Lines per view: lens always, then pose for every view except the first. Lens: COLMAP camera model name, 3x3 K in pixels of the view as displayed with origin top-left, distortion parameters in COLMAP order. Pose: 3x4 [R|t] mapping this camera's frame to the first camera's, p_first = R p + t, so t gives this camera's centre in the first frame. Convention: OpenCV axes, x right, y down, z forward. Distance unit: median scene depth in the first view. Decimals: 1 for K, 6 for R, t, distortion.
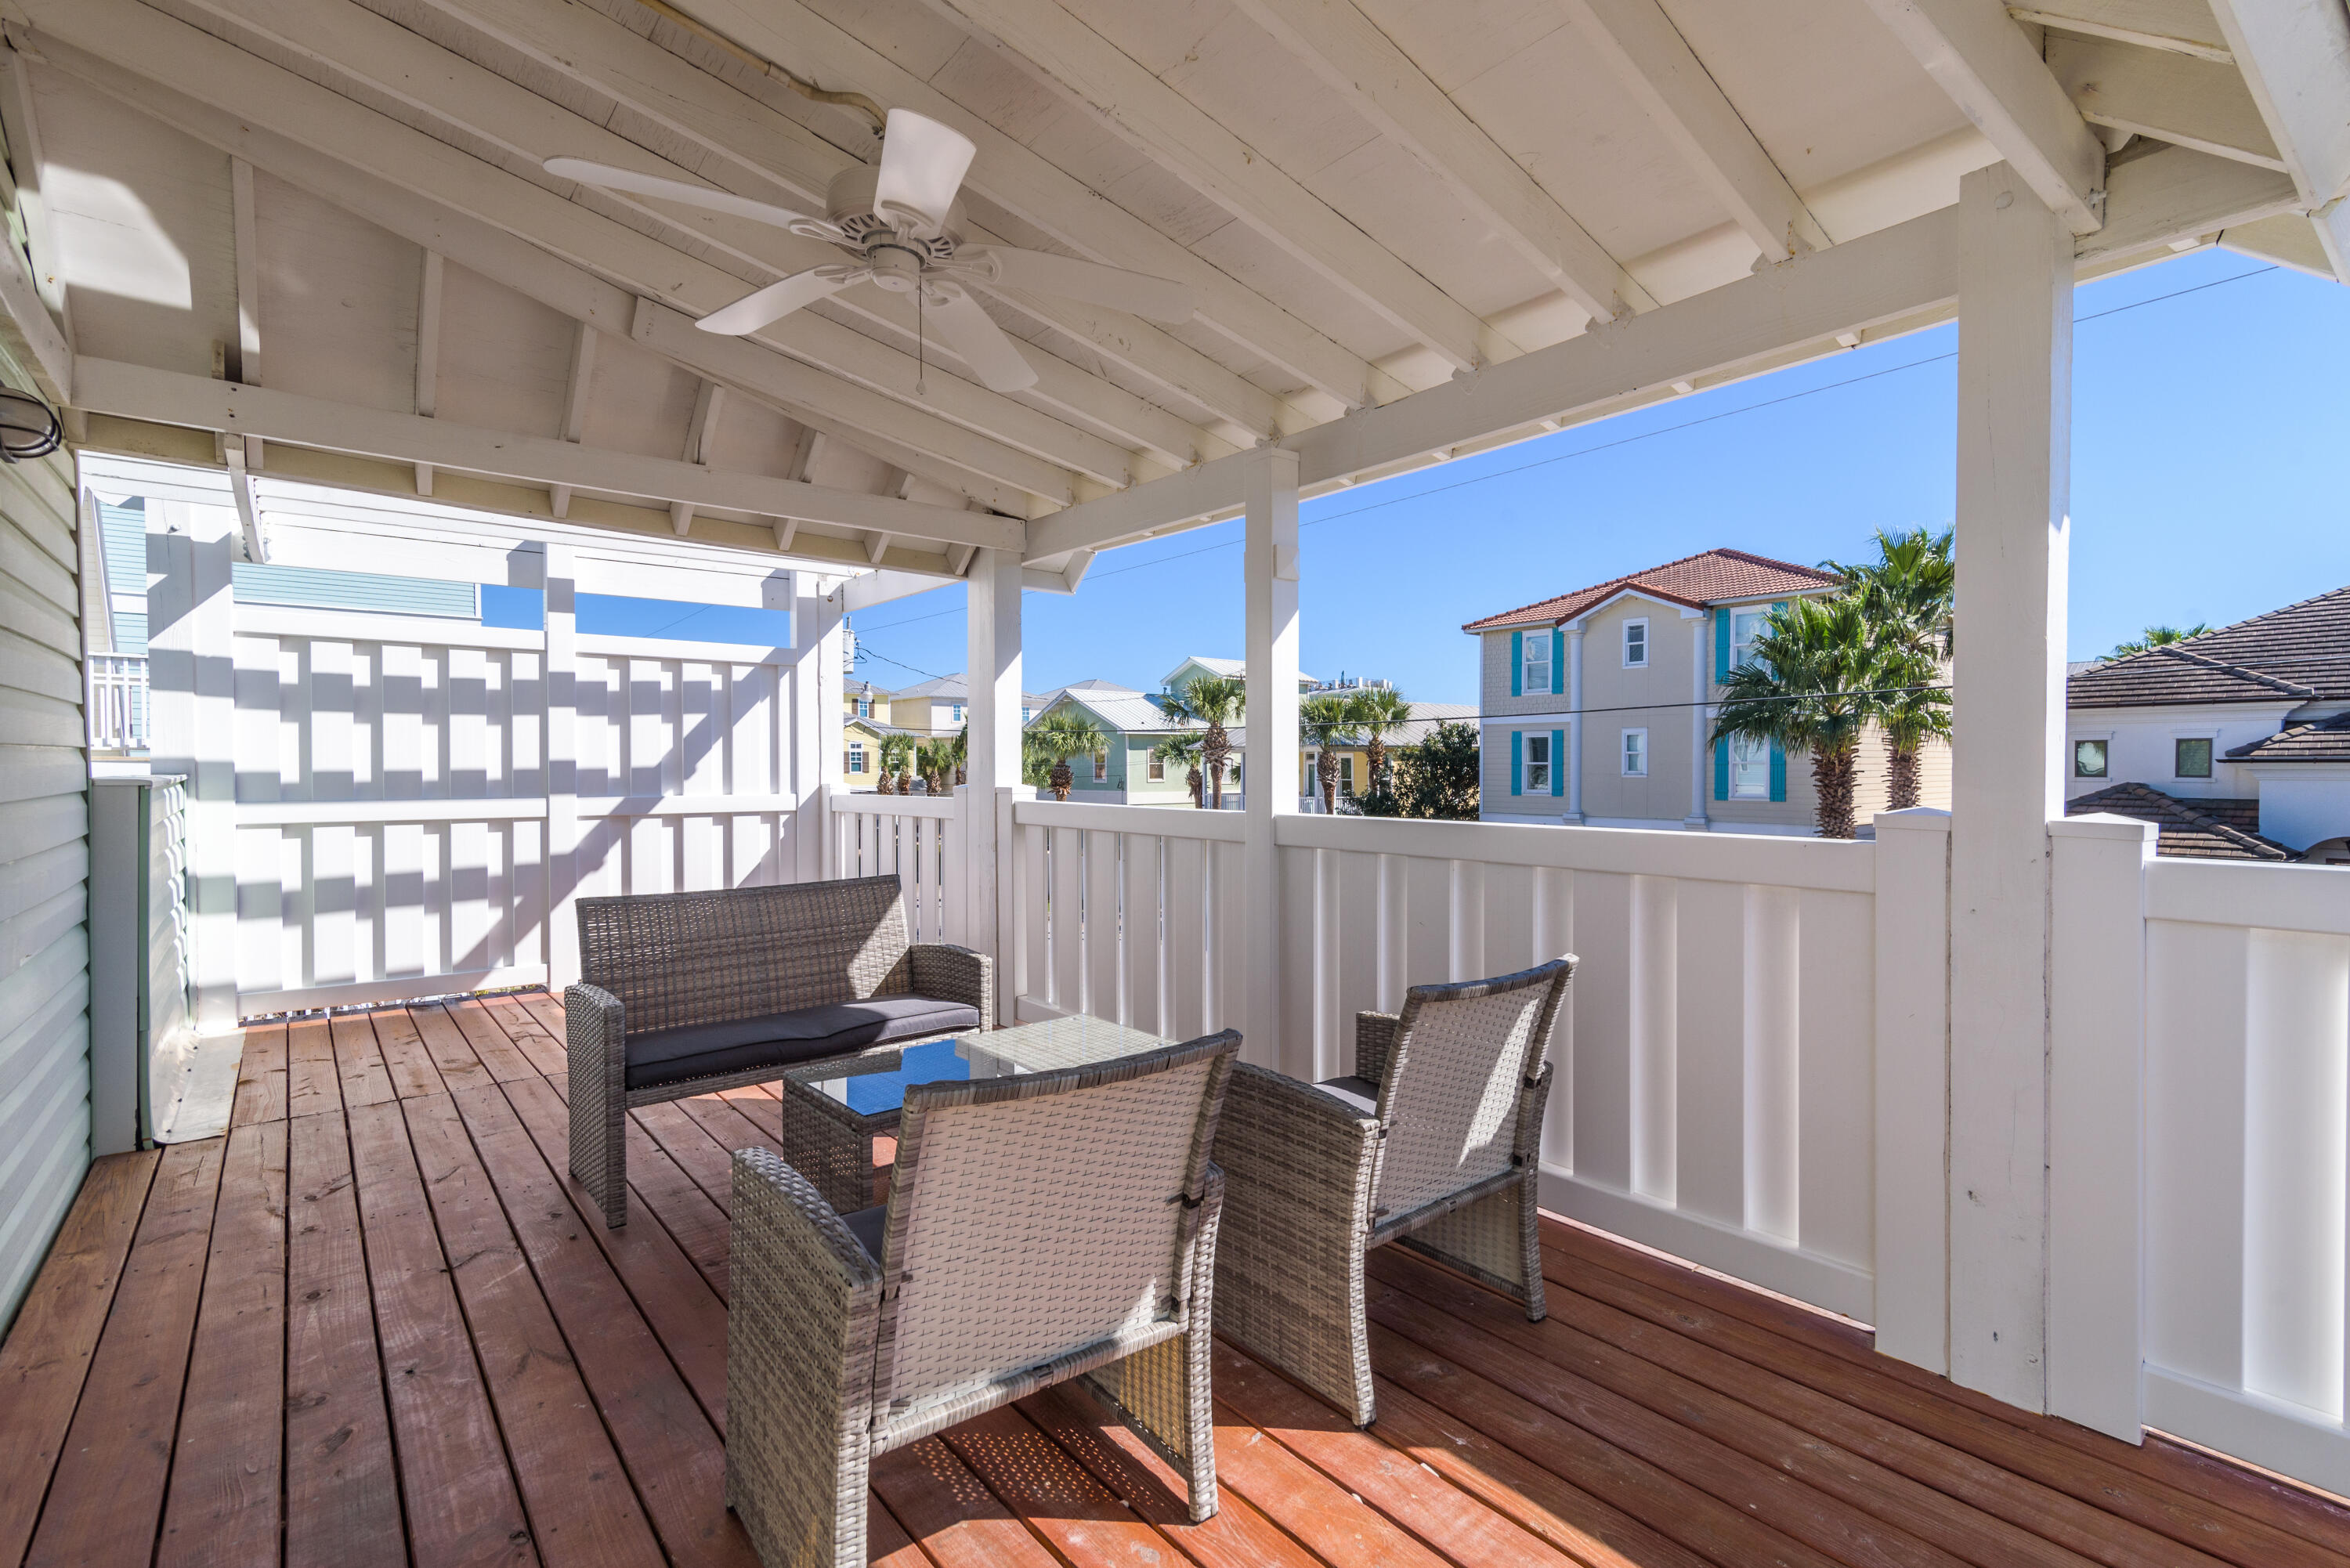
lens RADIAL K [[1062.6, 0, 1178.6], [0, 1062.6, 781.2], [0, 0, 1]] dist [0.002795, 0.000866]
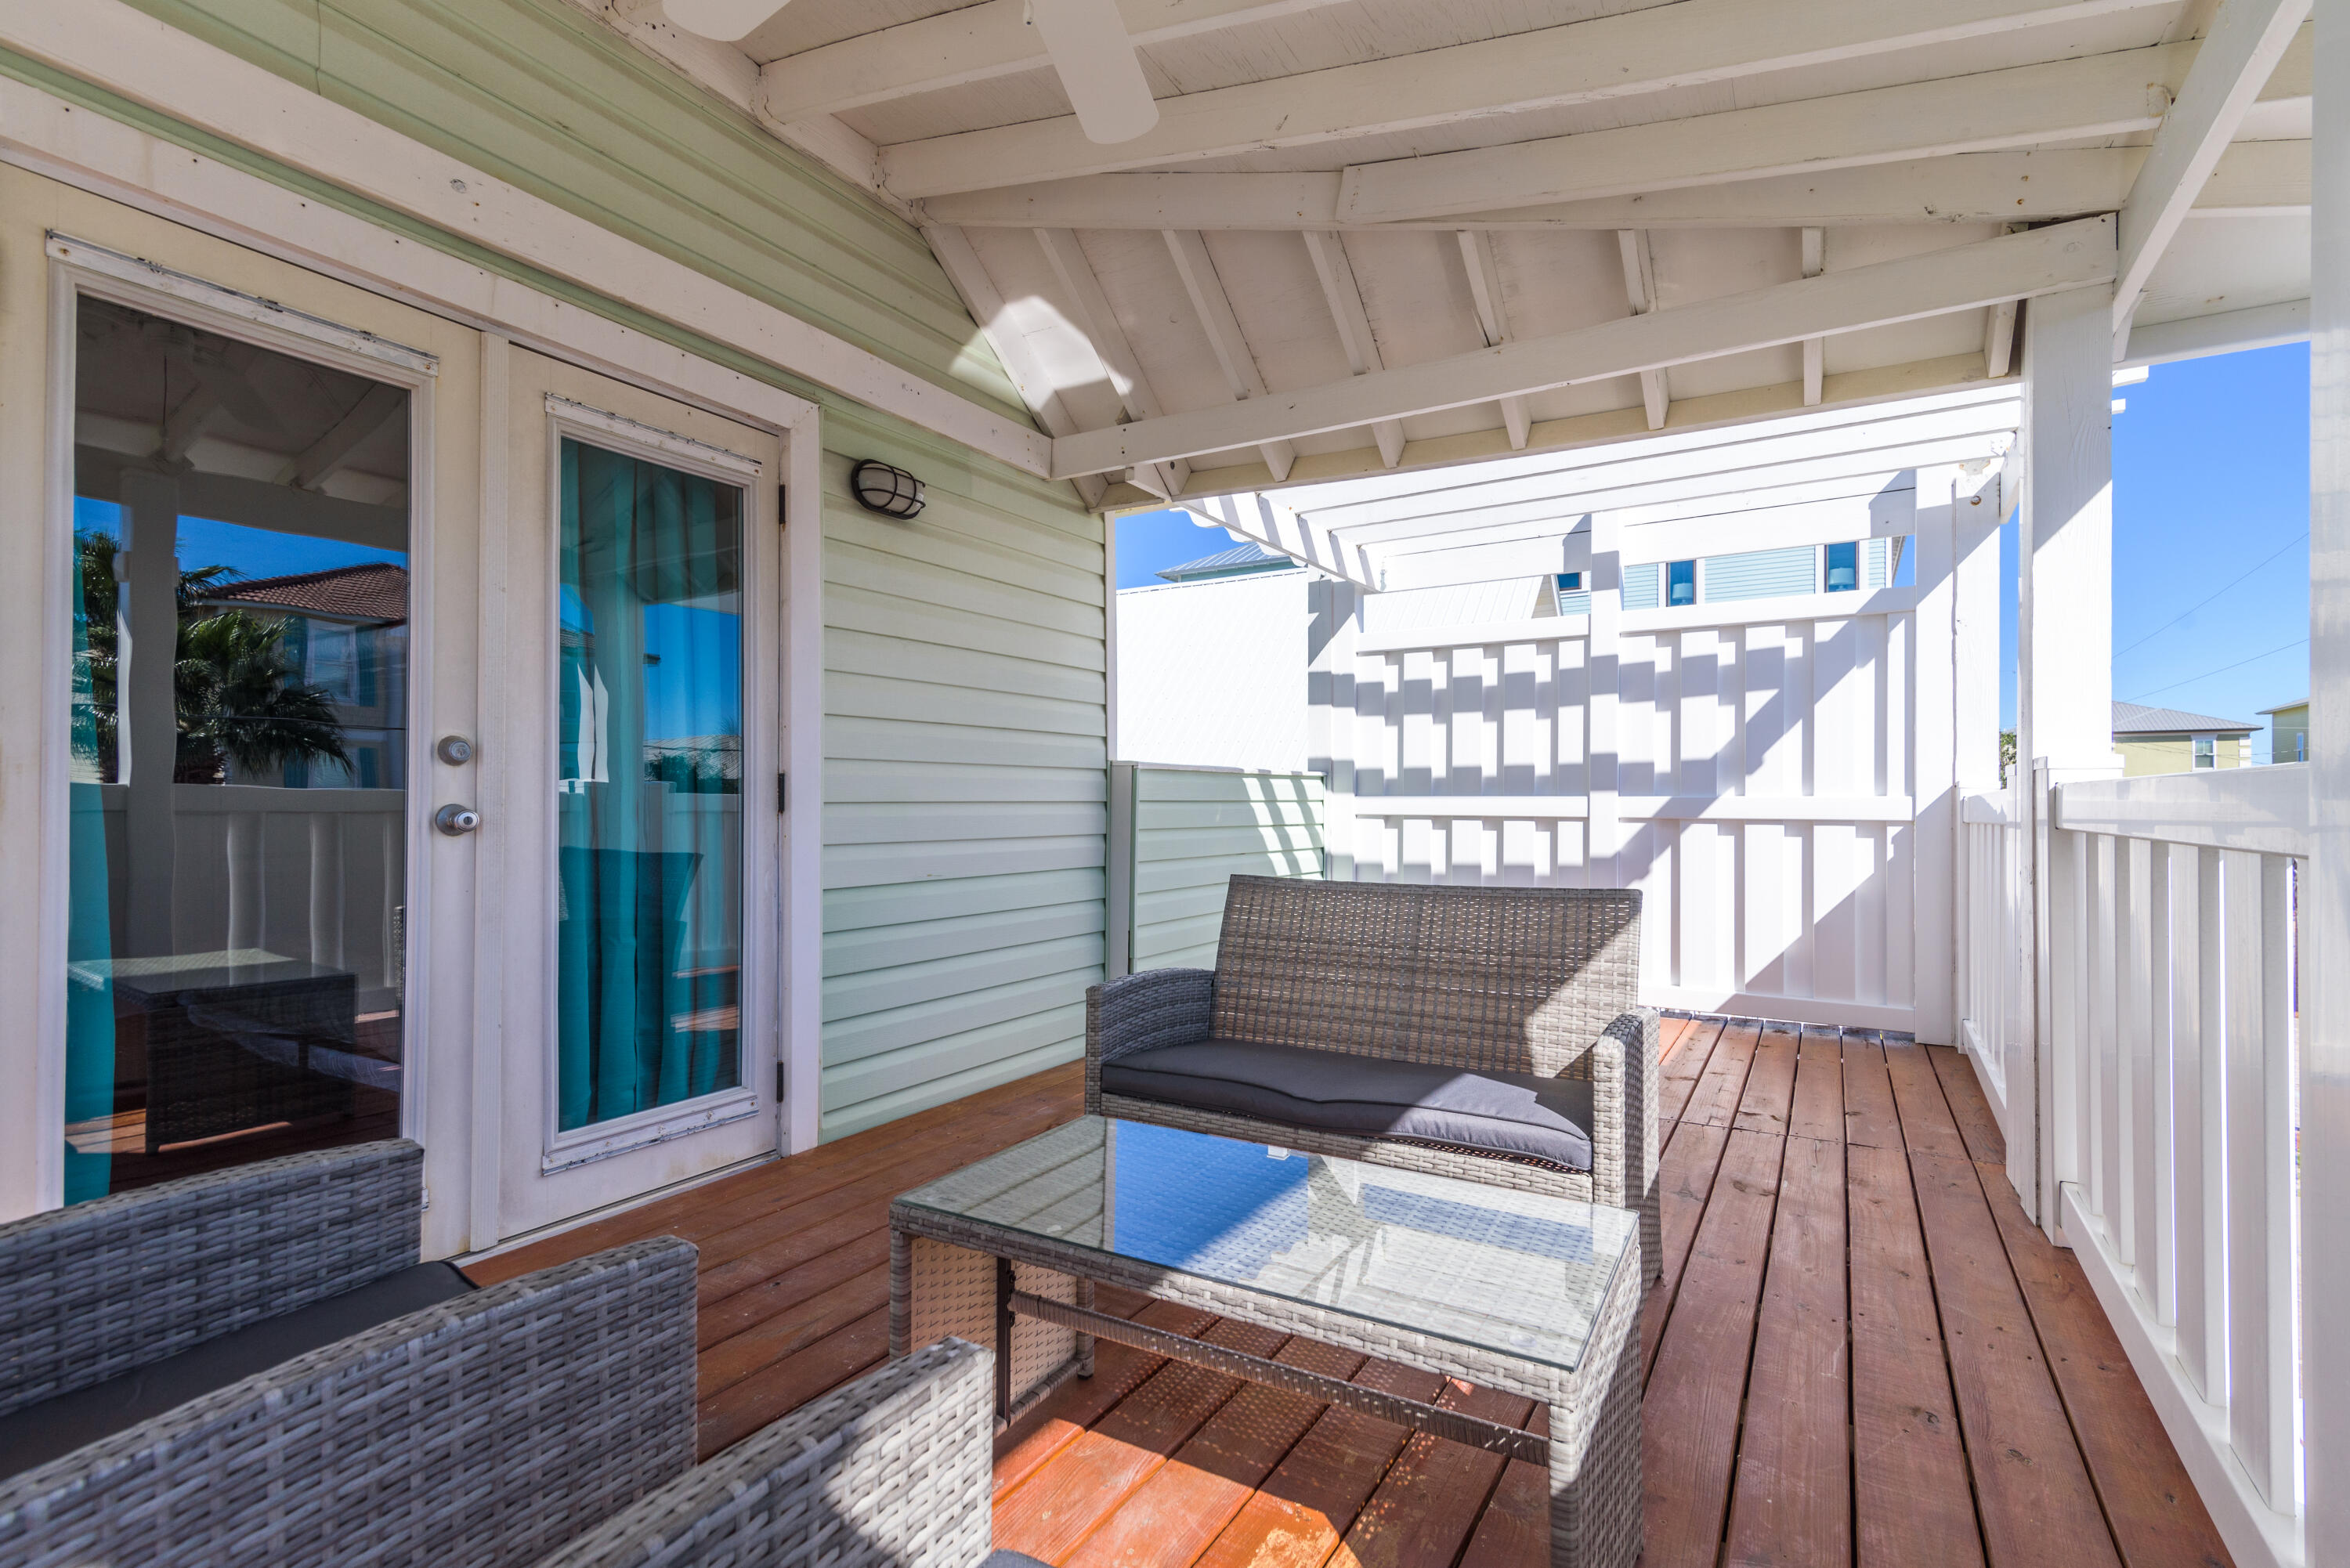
lens RADIAL K [[1062.6, 0, 1178.2], [0, 1062.6, 791.0], [0, 0, 1]] dist [0.002795, 0.000866]
pose [[0.336561, -0.004674, -0.941650, 0.145475], [-0.017813, 0.999777, -0.011329, 0.028490], [0.941493, 0.020587, 0.336403, 0.366052]]
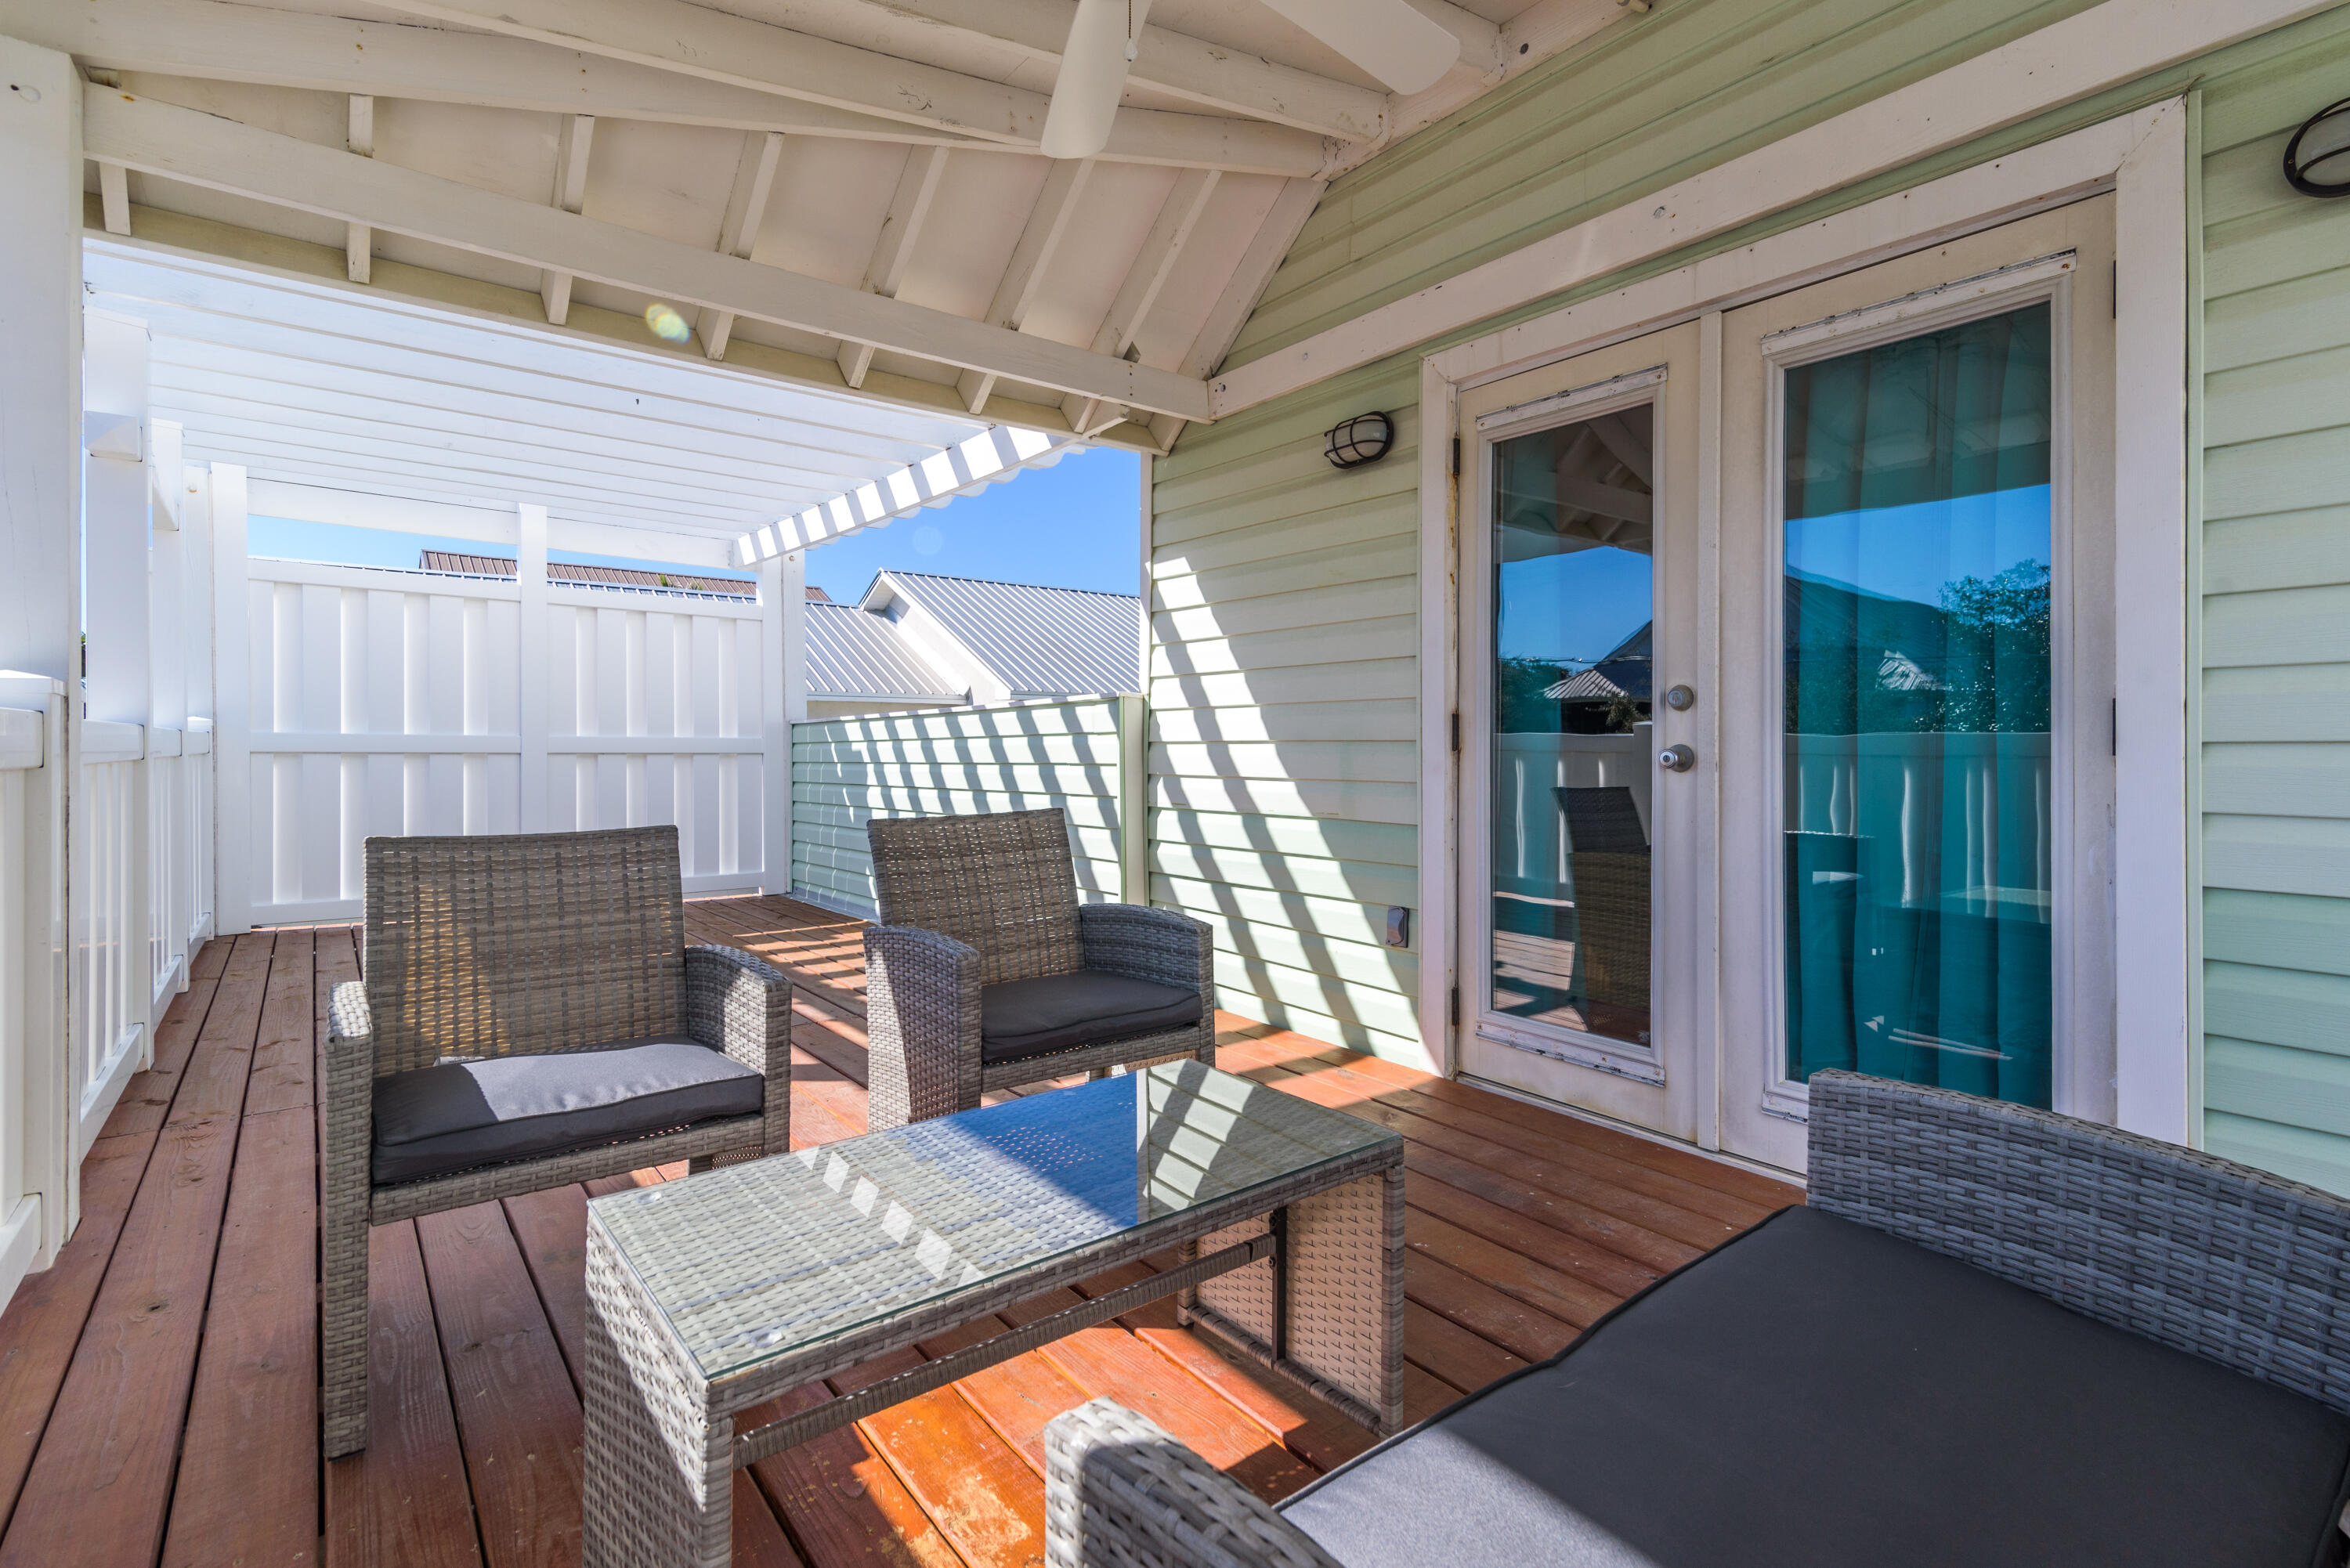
lens RADIAL K [[1062.6, 0, 1175.9], [0, 1062.6, 726.3], [0, 0, 1]] dist [0.002795, 0.000866]
pose [[-0.999387, -0.002166, 0.034934, -1.122522], [-0.002070, 0.999994, 0.002774, 0.013283], [-0.034940, 0.002700, -0.999386, 1.993937]]
